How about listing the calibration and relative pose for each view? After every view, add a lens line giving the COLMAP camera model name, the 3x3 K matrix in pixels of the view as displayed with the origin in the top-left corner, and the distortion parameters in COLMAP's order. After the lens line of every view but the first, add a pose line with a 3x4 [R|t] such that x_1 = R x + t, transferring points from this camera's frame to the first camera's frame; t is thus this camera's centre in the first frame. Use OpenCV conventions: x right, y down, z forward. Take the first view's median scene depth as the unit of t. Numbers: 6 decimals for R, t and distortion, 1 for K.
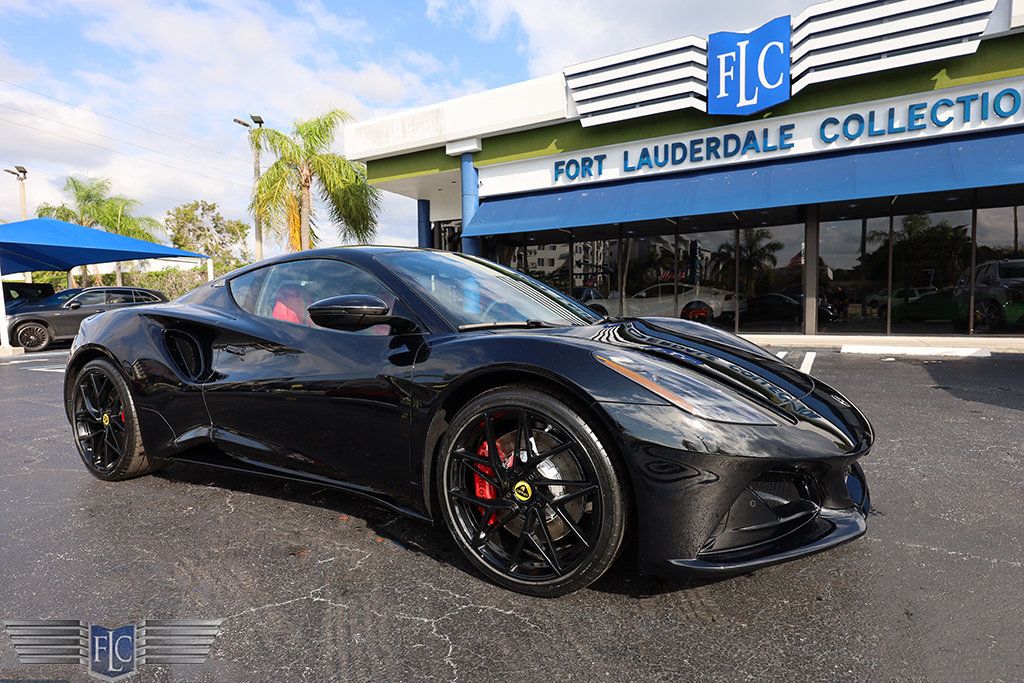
lens RADIAL K [[562.6, 0, 517.5], [0, 562.6, 337.1], [0, 0, 1]] dist [0.001672, 0.002452]
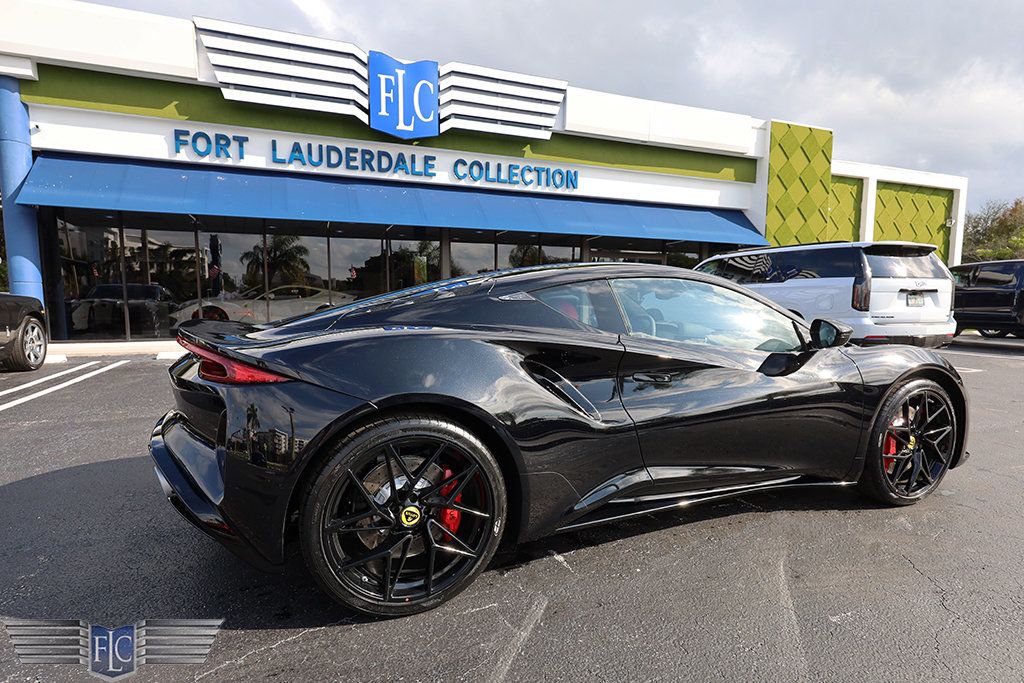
lens RADIAL K [[527.2, 0, 512.8], [0, 527.2, 353.6], [0, 0, 1]] dist [0.010804, -0.004054]
pose [[0.626802, -0.055578, 0.777194, -0.283687], [0.030409, 0.998438, 0.046874, -0.011506], [-0.778585, -0.005747, 0.627513, 0.168422]]
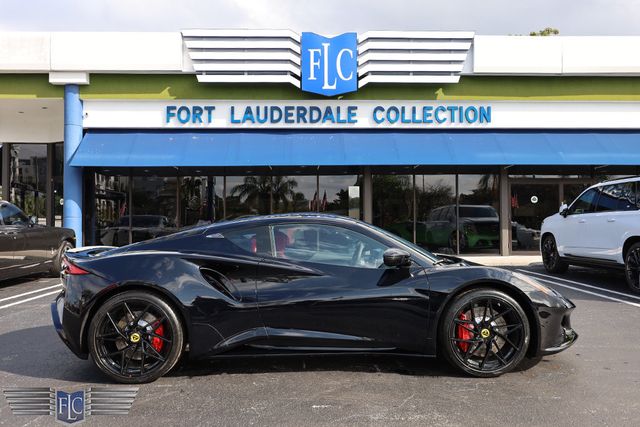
lens RADIAL K [[540.7, 0, 333.2], [0, 540.7, 214.0], [0, 0, 1]] dist [0.000989, -0.001378]
pose [[0.846550, 0.023494, 0.531790, -0.264125], [0.020137, 0.996897, -0.076099, -0.008338], [-0.531927, 0.075131, 0.843450, -0.086586]]
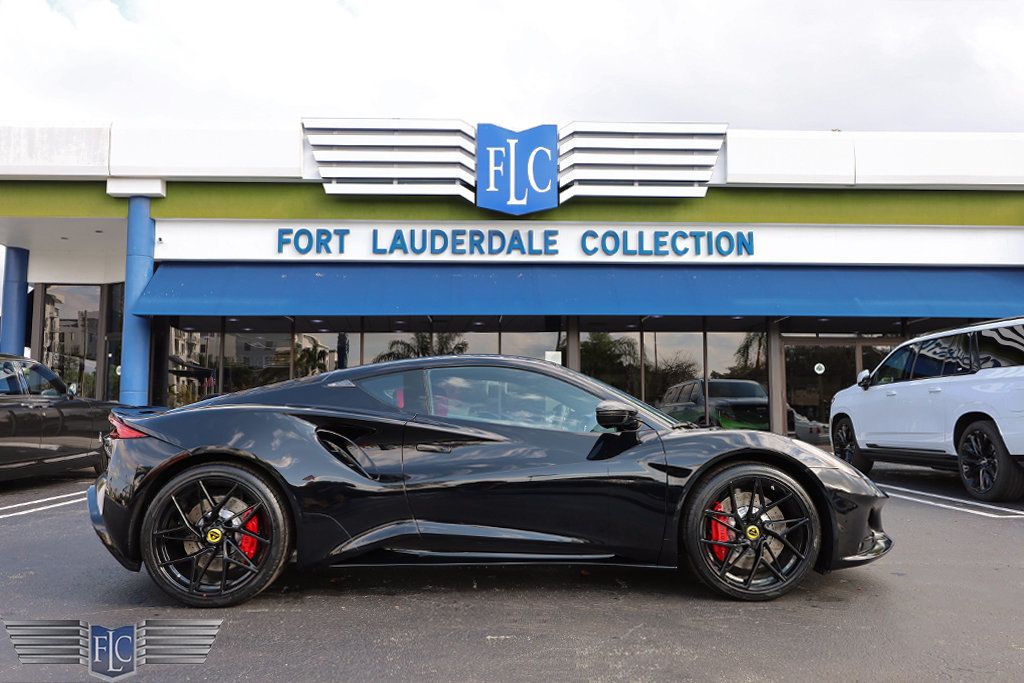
lens RADIAL K [[796.1, 0, 529.3], [0, 796.1, 345.6], [0, 0, 1]] dist [-0.002043, 0.004874]
pose [[0.842424, 0.064601, 0.534929, -0.256859], [0.018233, 0.988800, -0.148127, 0.015875], [-0.538507, 0.134539, 0.831811, -0.076835]]
